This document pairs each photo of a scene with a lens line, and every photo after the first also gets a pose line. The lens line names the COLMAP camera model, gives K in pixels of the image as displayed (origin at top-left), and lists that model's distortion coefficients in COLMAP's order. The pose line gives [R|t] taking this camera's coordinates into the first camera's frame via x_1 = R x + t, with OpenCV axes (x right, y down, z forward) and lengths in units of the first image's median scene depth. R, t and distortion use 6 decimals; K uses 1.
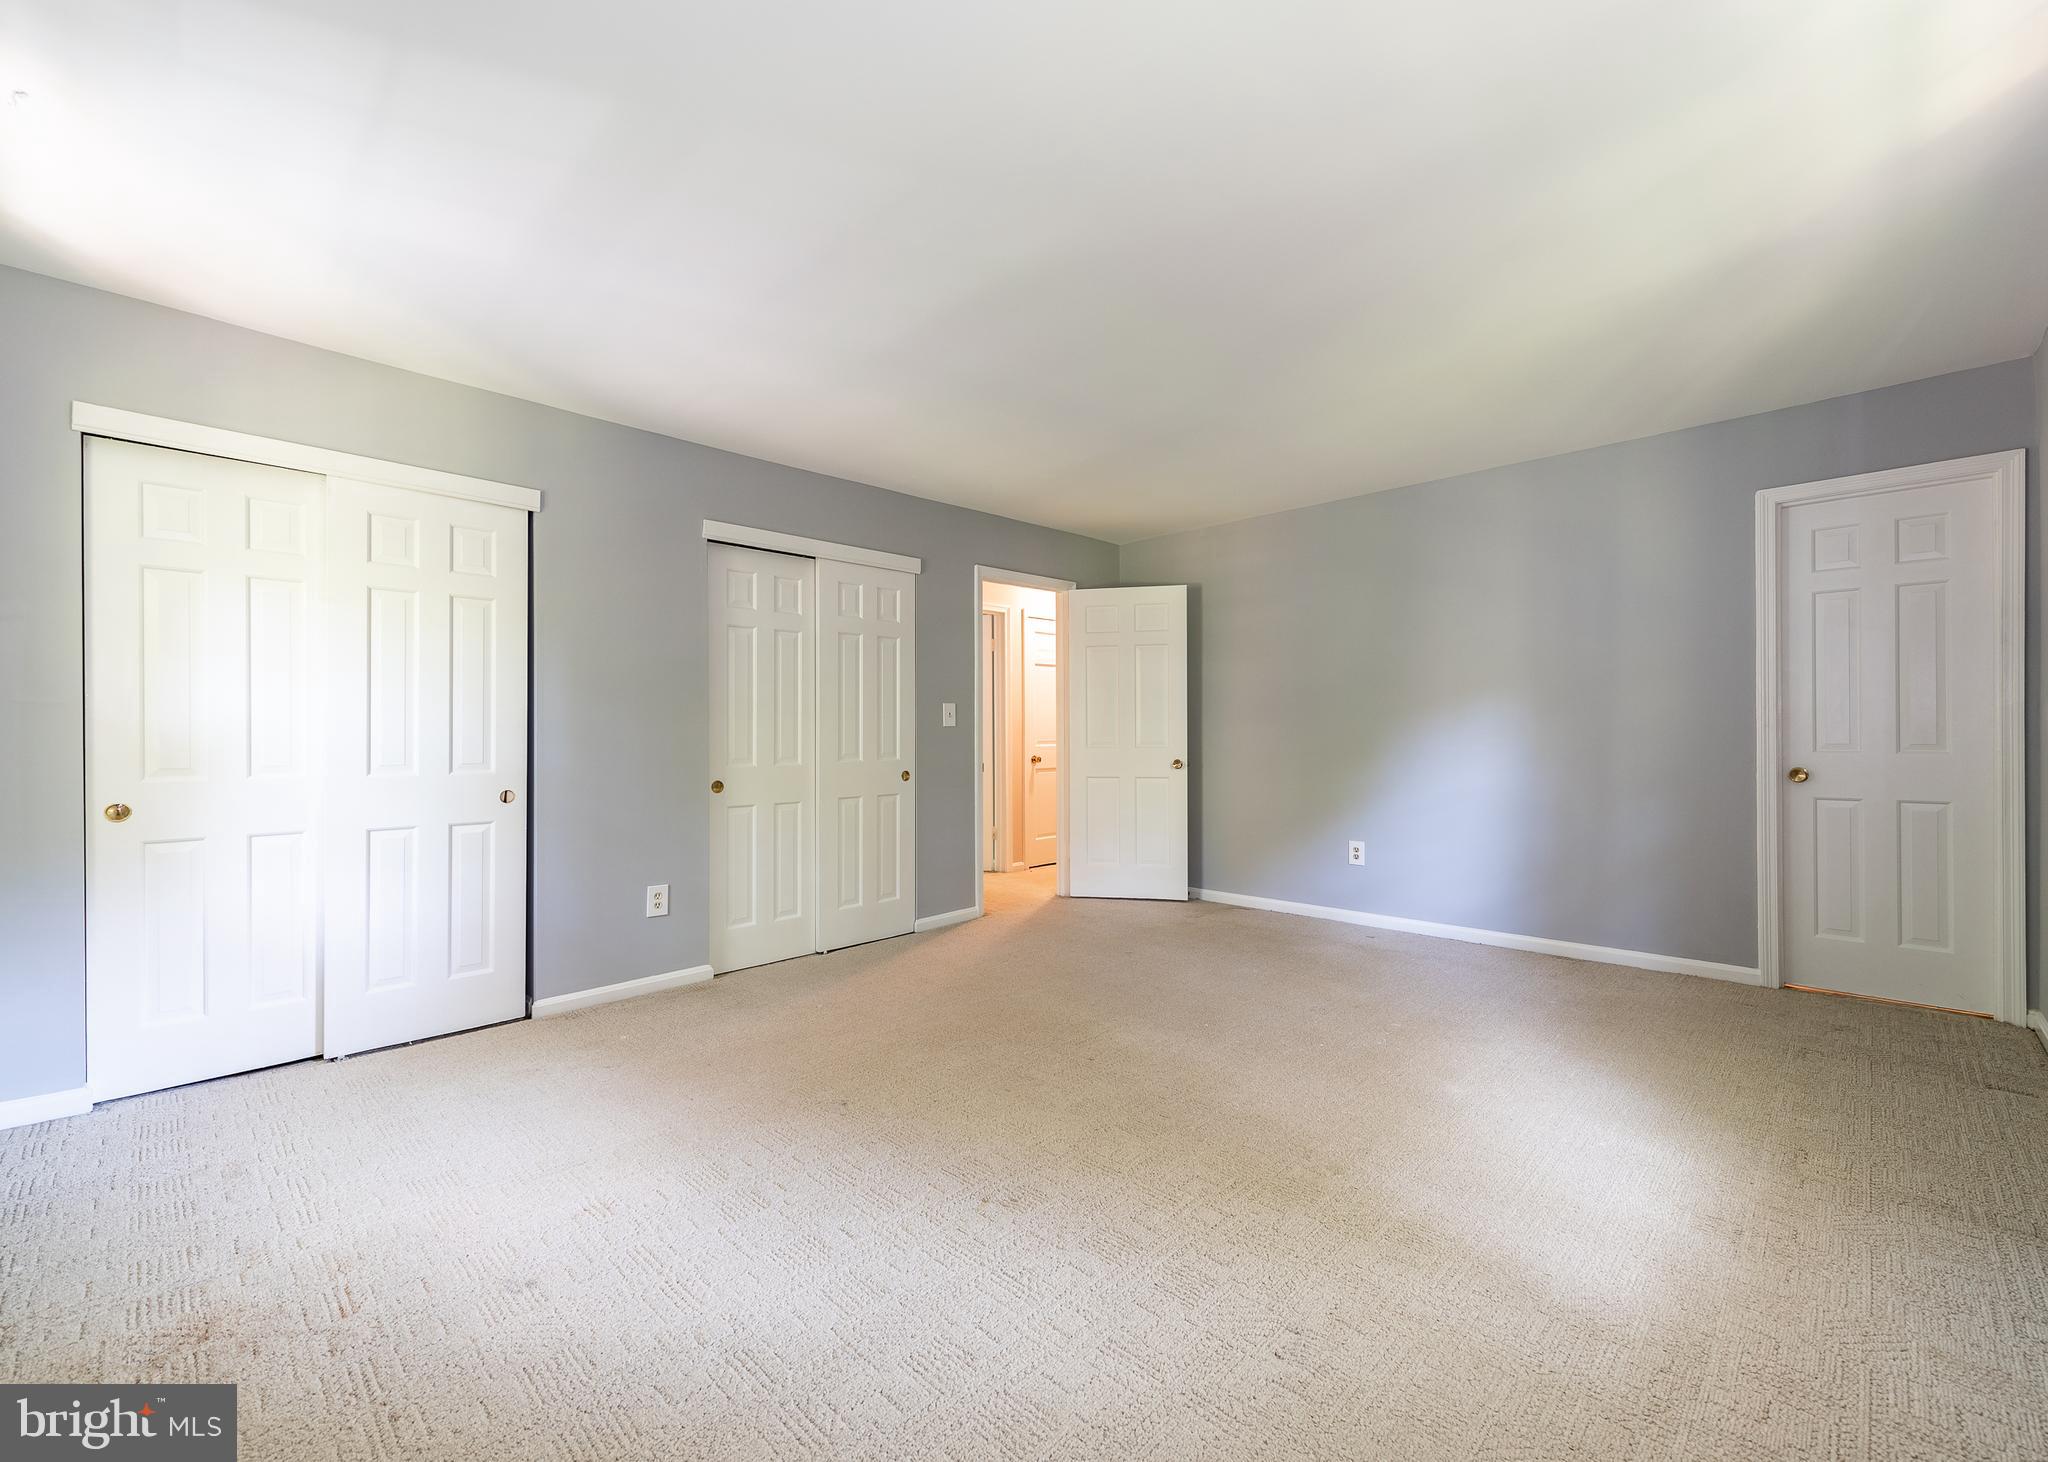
lens RADIAL K [[846.9, 0, 1018.7], [0, 846.9, 730.5], [0, 0, 1]] dist [0.004049, -0.001079]
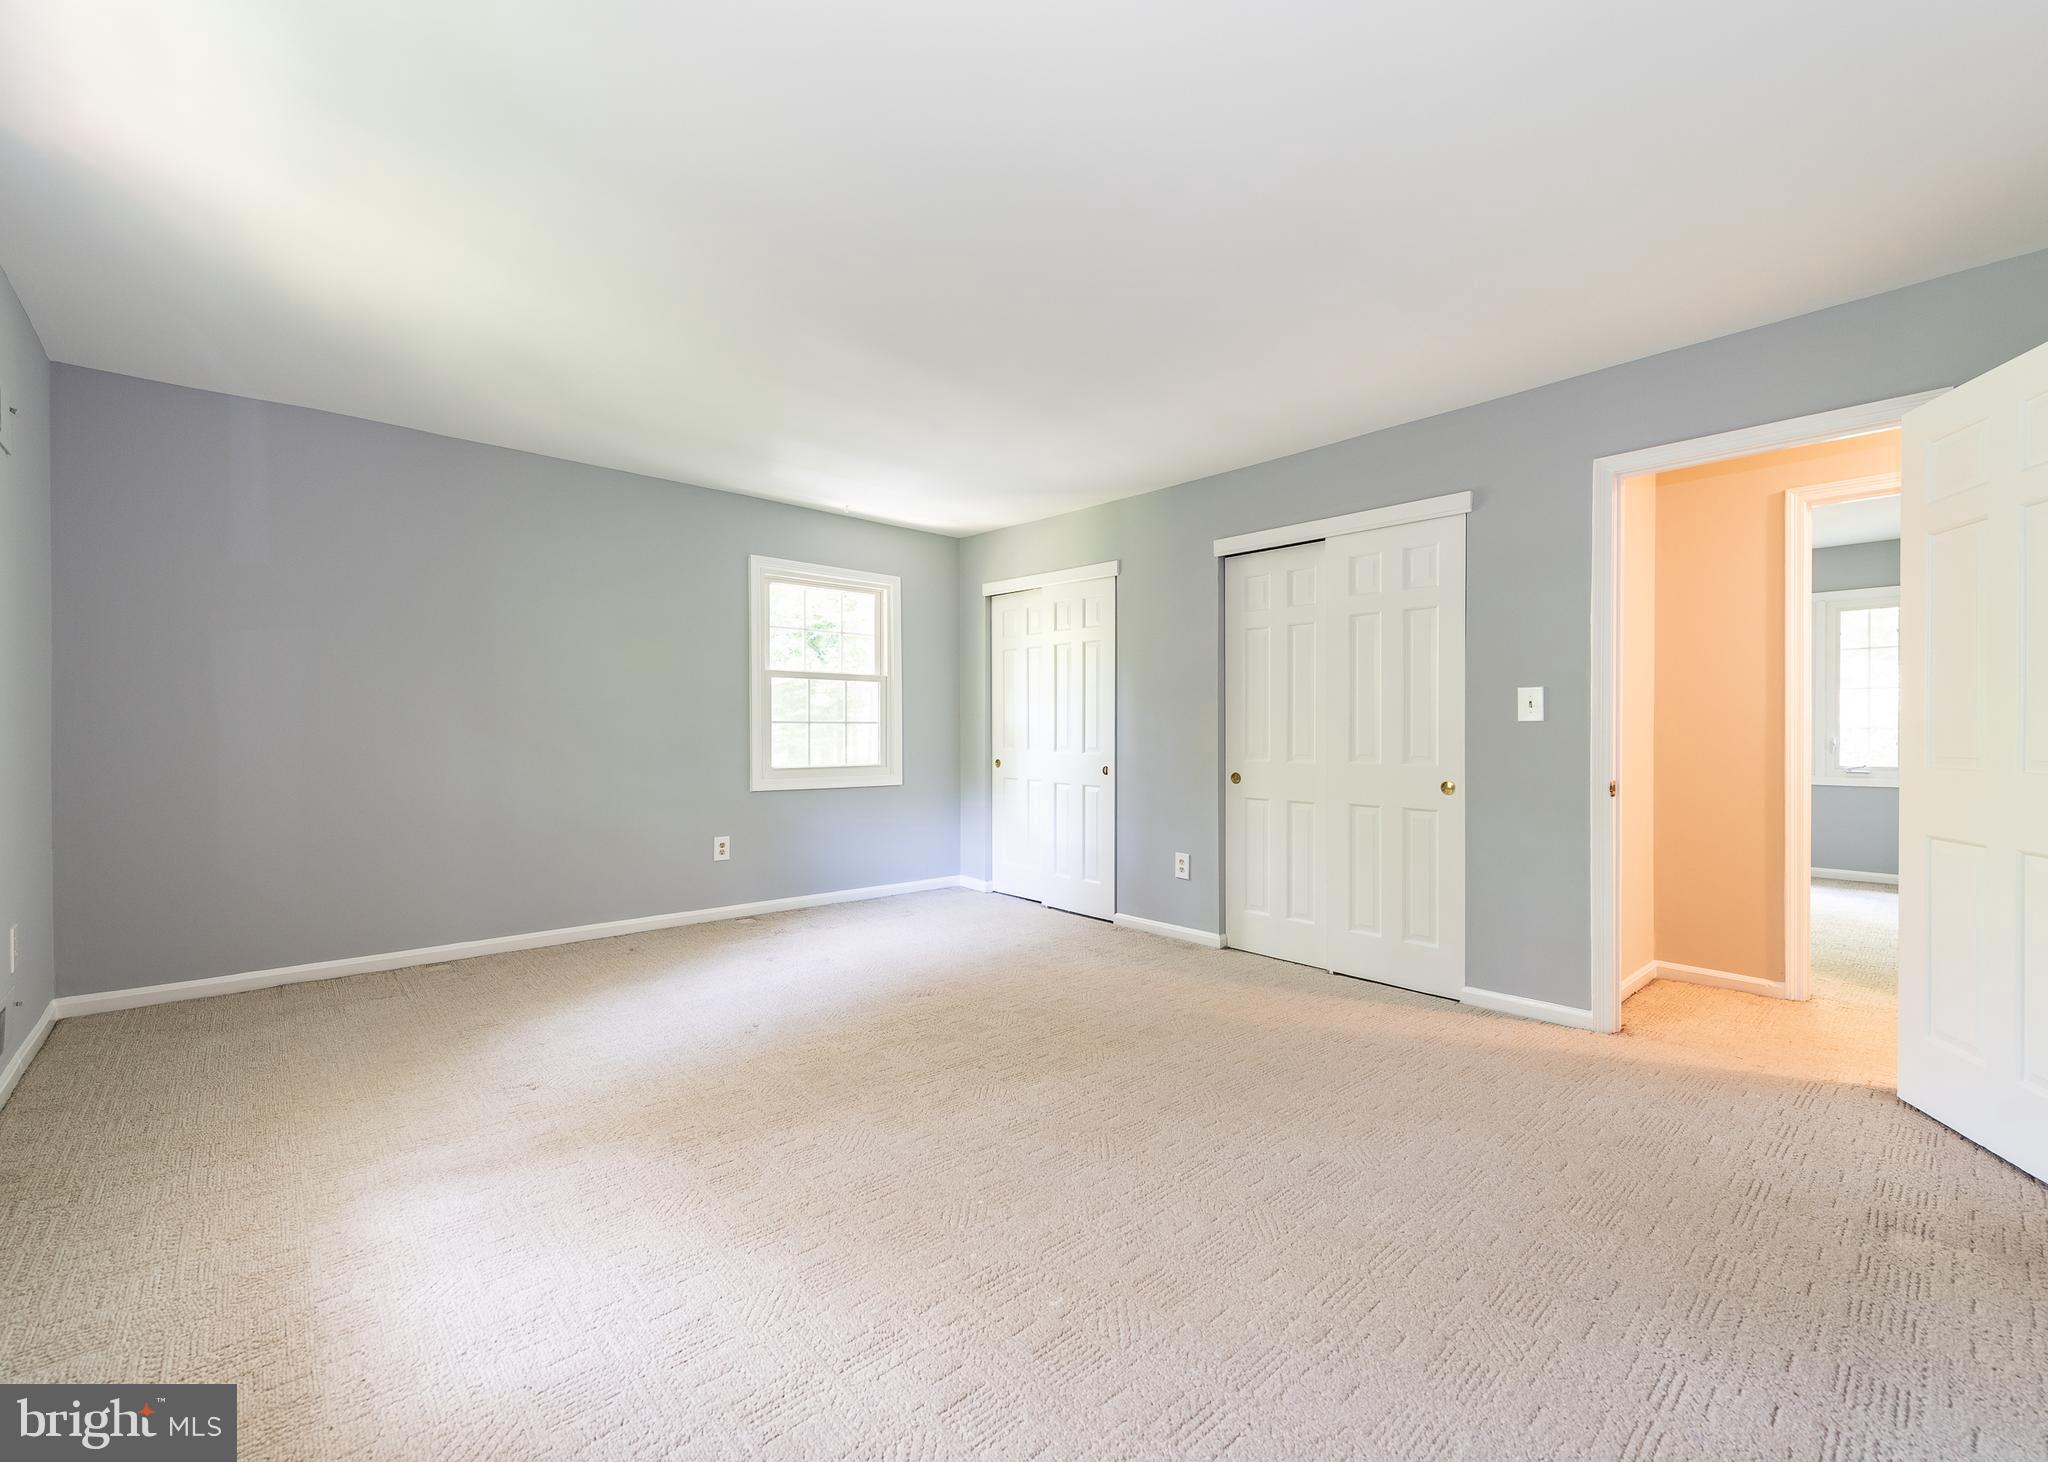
lens RADIAL K [[846.9, 0, 1040.1], [0, 846.9, 737.7], [0, 0, 1]] dist [0.004049, -0.001079]
pose [[-0.048170, 0.011206, -0.998776, 0.729807], [-0.005449, 0.999919, 0.011482, 0.002676], [0.998824, 0.005996, -0.048105, 0.776418]]
